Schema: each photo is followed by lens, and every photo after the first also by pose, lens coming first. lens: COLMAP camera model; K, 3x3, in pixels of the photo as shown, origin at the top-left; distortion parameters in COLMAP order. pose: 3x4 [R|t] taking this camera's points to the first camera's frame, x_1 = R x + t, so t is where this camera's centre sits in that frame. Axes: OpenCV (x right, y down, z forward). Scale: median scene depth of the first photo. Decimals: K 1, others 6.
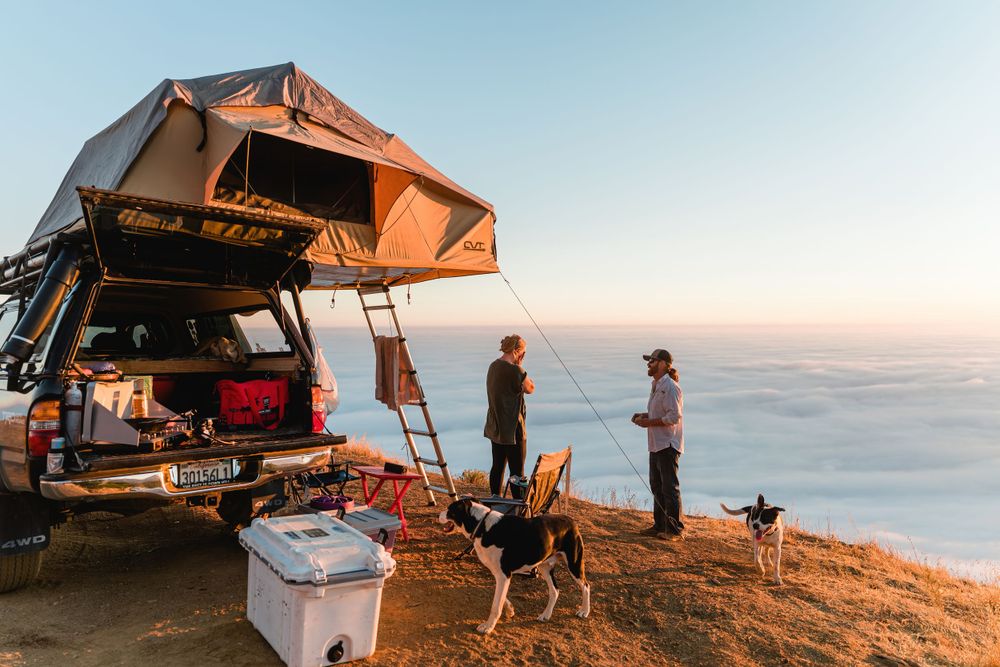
lens RADIAL K [[704.1, 0, 498.9], [0, 704.1, 311.5], [0, 0, 1]] dist [-0.000668, 0.002155]
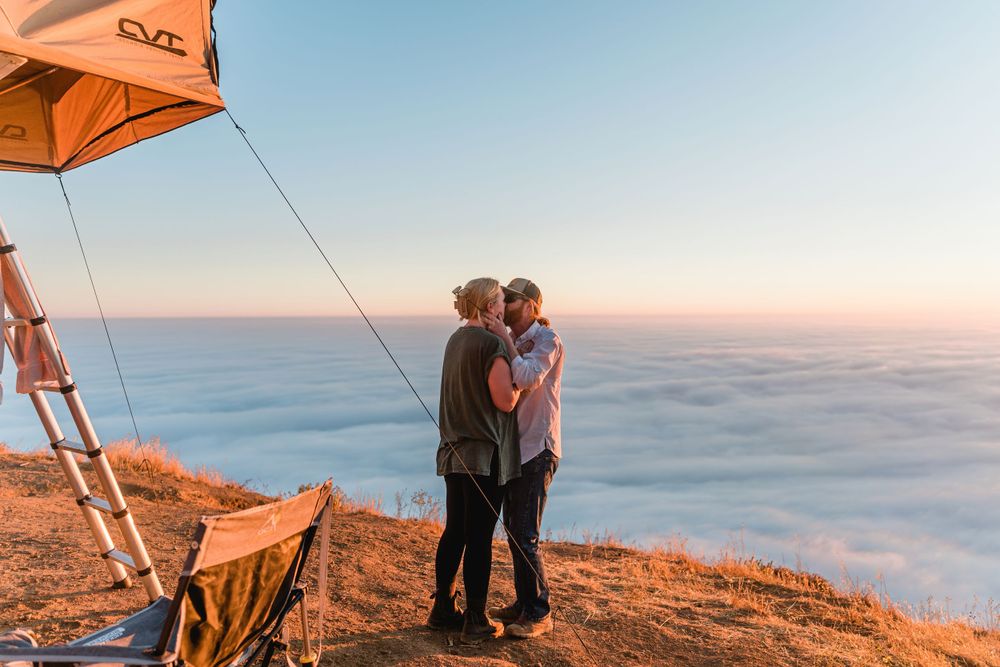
lens RADIAL K [[725.4, 0, 517.0], [0, 725.4, 331.5], [0, 0, 1]] dist [0.008846, -0.006574]
pose [[0.989669, -0.004468, 0.143302, 0.149201], [-0.001257, 0.999205, 0.039835, 0.089063], [-0.143366, -0.039604, 0.988877, 0.578703]]
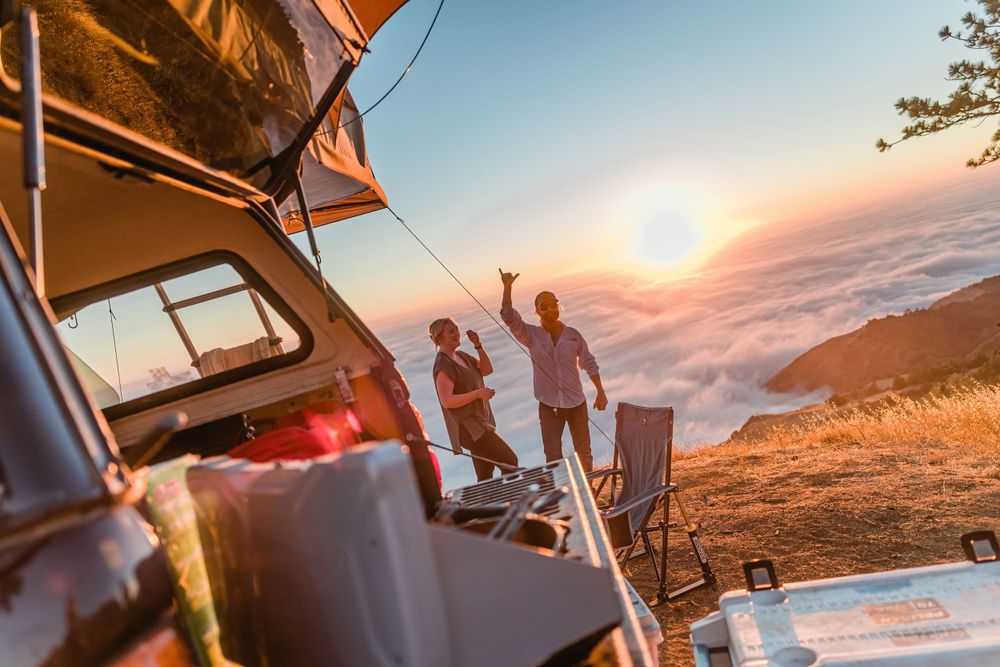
lens RADIAL K [[689.2, 0, 502.1], [0, 689.2, 287.0], [0, 0, 1]] dist [-0.000132, -0.001125]
pose [[0.687124, -0.168228, 0.706796, -0.473860], [0.228856, 0.973417, 0.009201, 0.041304], [-0.689555, 0.155433, 0.707358, 0.565869]]
